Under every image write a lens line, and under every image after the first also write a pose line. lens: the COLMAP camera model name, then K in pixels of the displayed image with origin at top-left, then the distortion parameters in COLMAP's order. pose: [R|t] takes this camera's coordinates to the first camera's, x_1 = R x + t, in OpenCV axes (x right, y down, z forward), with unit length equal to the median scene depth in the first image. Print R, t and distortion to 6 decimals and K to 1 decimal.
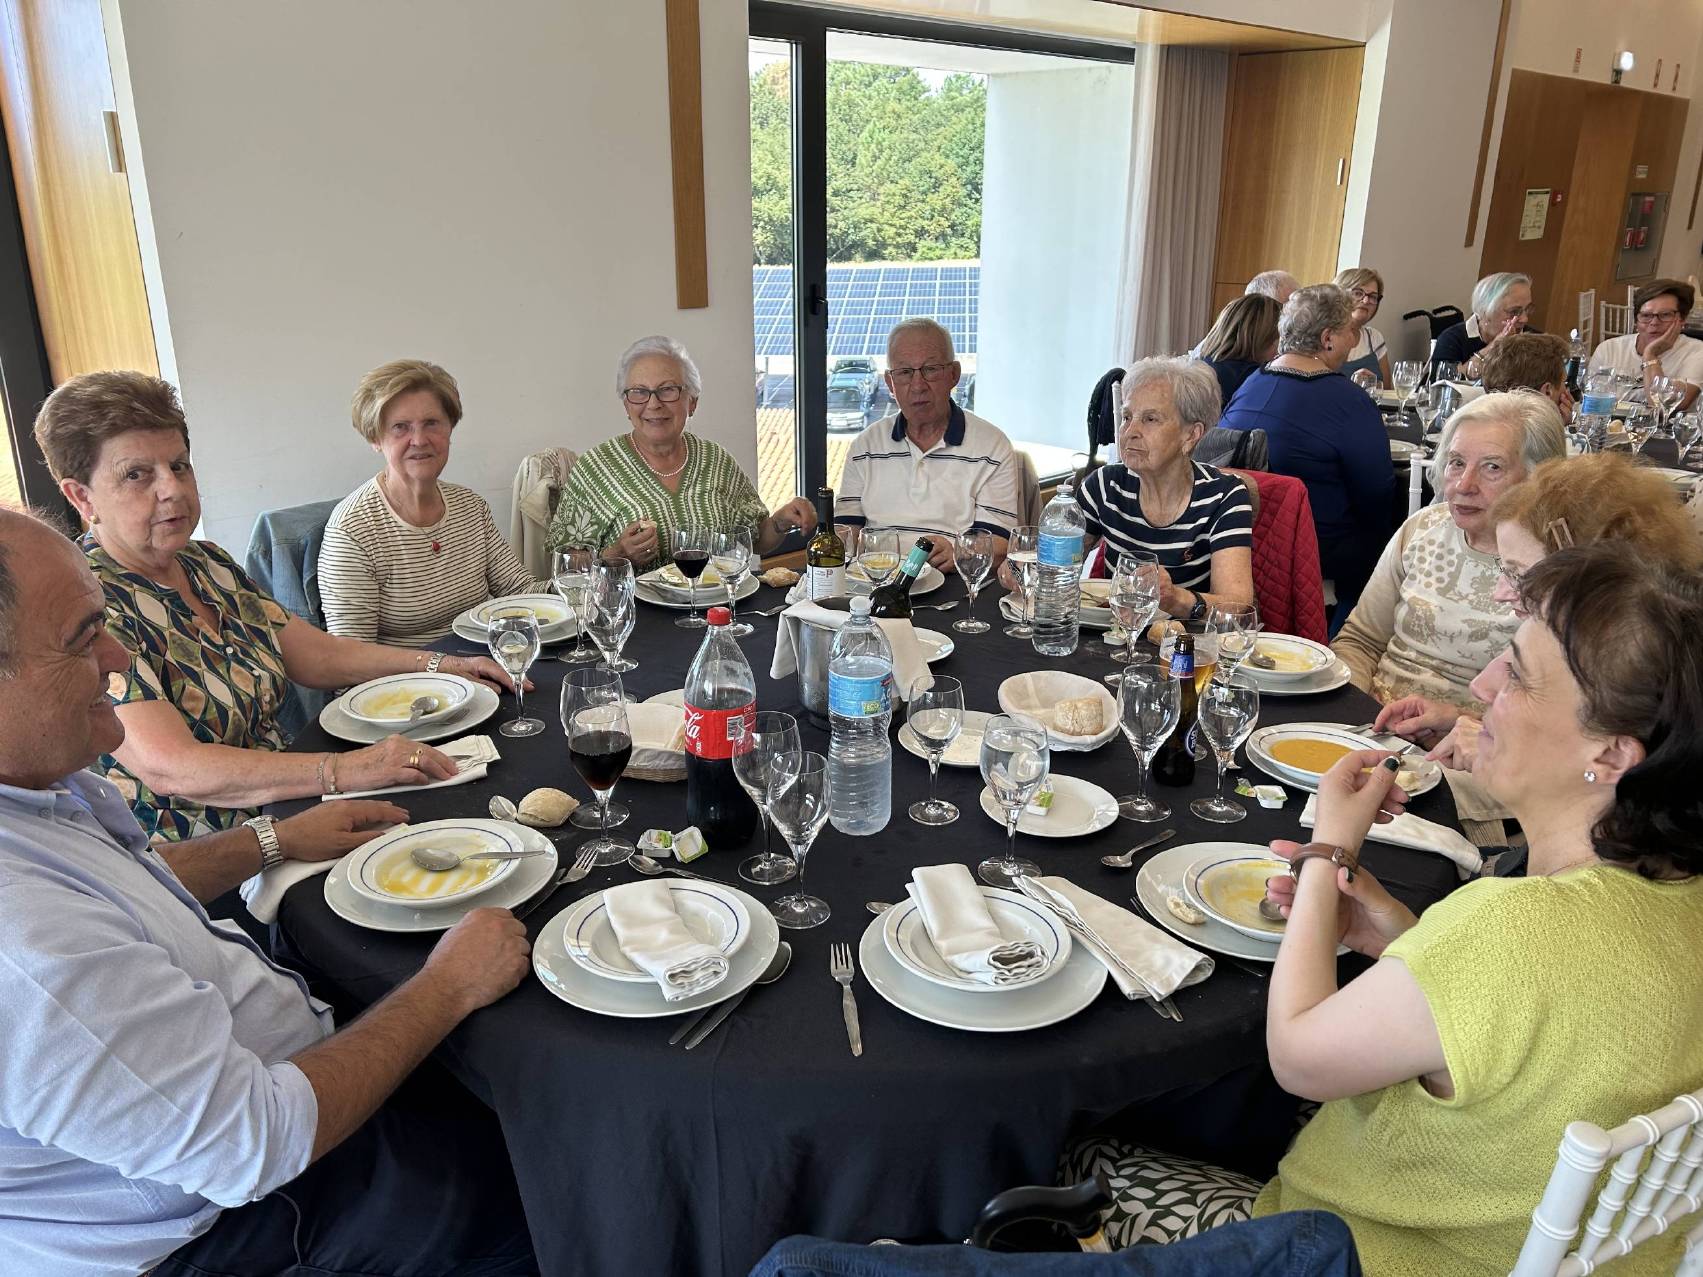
lens RADIAL K [[1328.6, 0, 852.6], [0, 1328.6, 633.2], [0, 0, 1]] dist [0.060345, -0.047816]
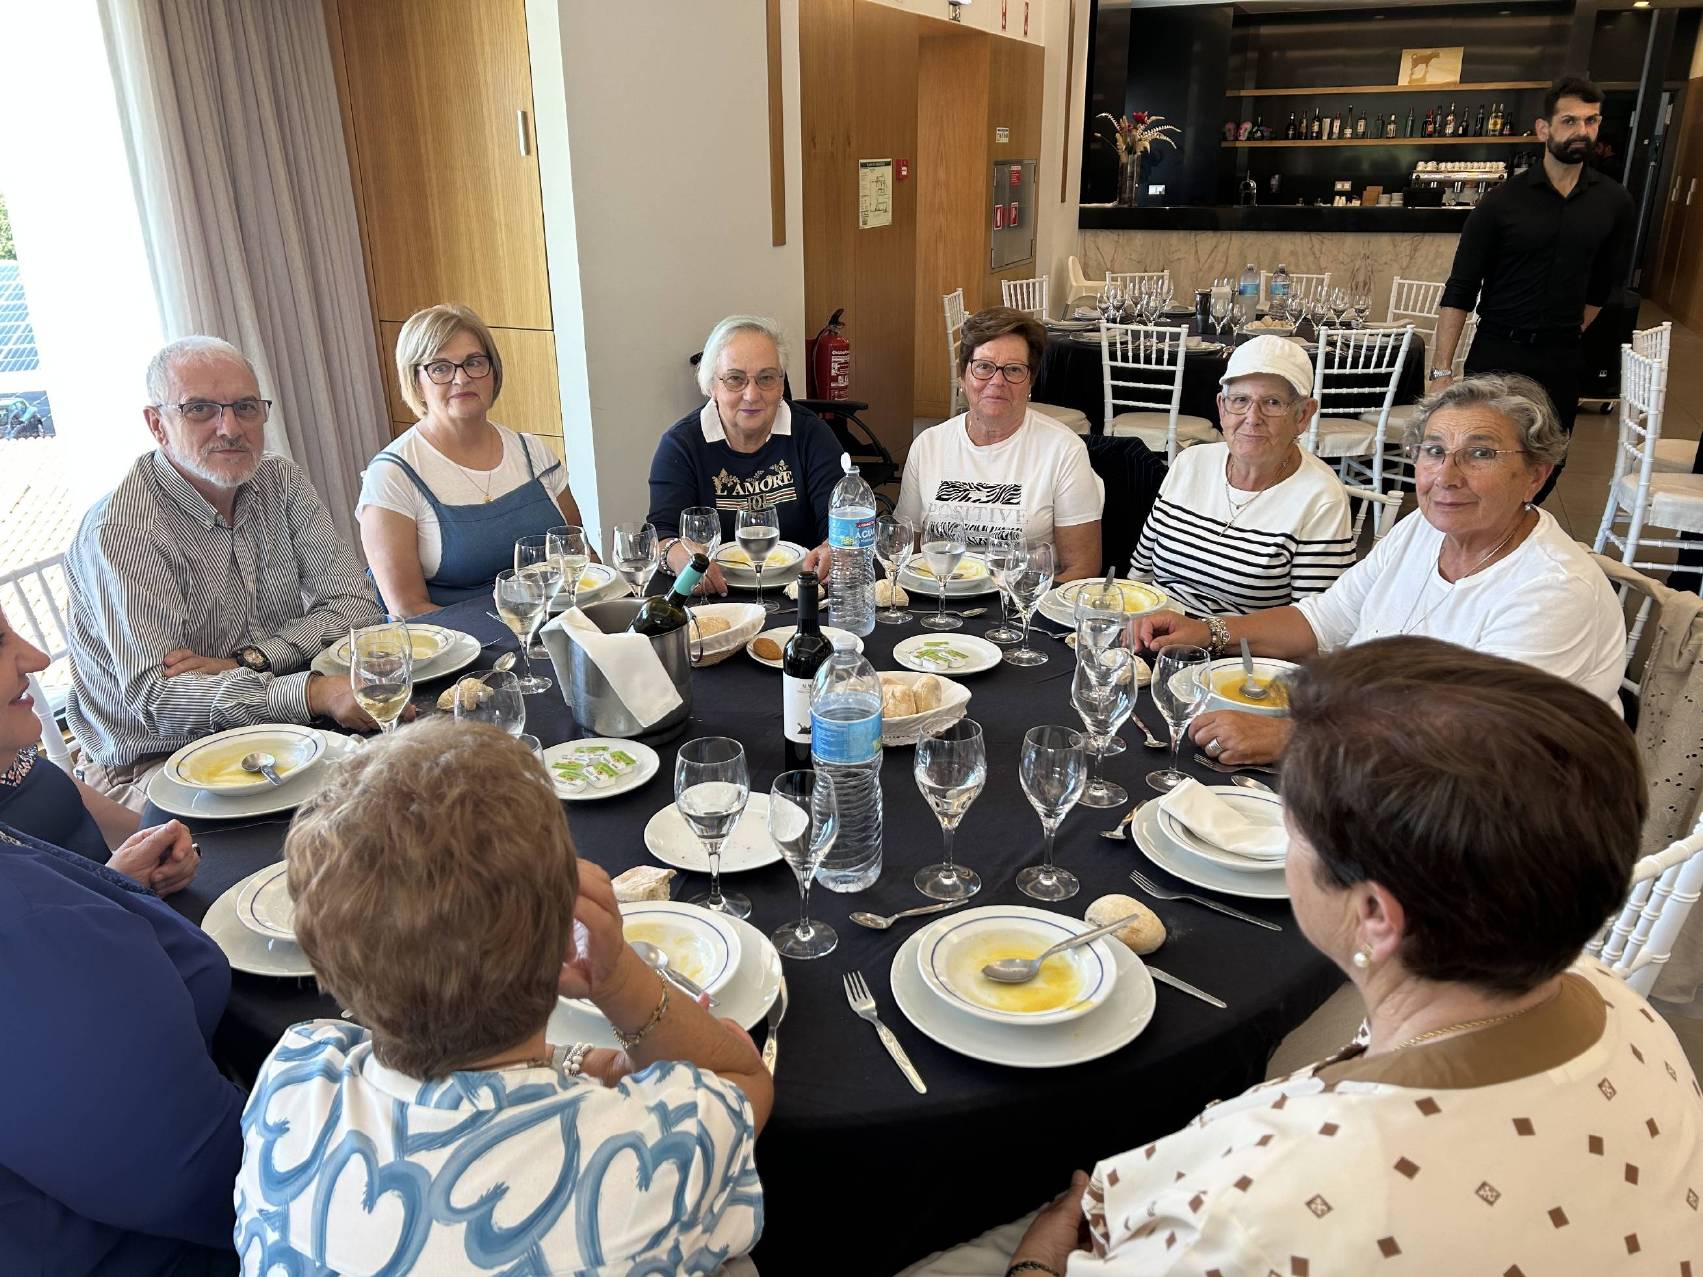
lens RADIAL K [[1328.6, 0, 847.1], [0, 1328.6, 650.0], [0, 0, 1]] dist [0.060345, -0.047816]
pose [[0.931514, -0.140729, 0.335376, 0.495490], [0.130017, 0.990024, 0.054304, -0.243160], [-0.339672, -0.006980, 0.940518, 0.730205]]
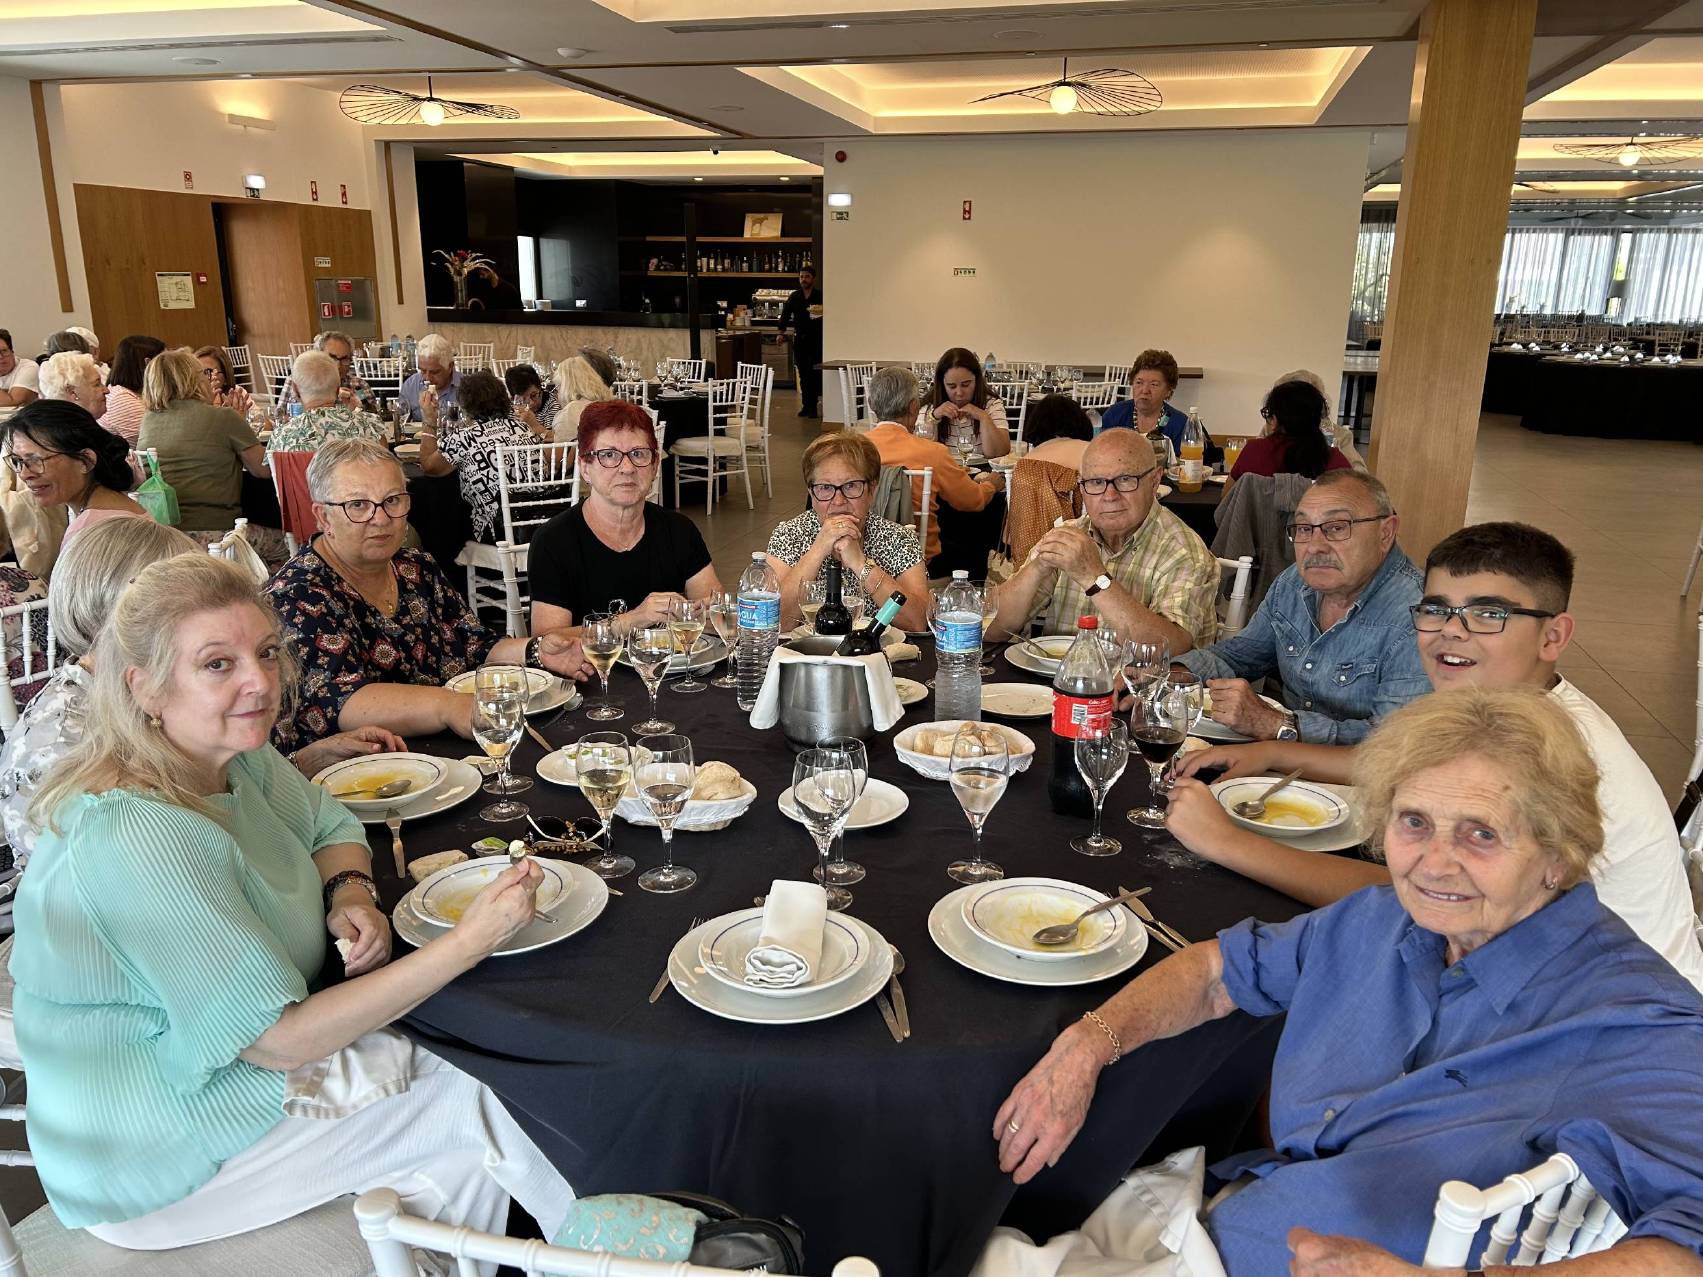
lens RADIAL K [[1328.6, 0, 845.3], [0, 1328.6, 643.0], [0, 0, 1]] dist [0.060345, -0.047816]
pose [[0.873122, -0.130504, 0.469709, 1.054340], [0.155811, 0.987670, -0.015218, 0.434400], [-0.461931, 0.086473, 0.882690, -1.248131]]
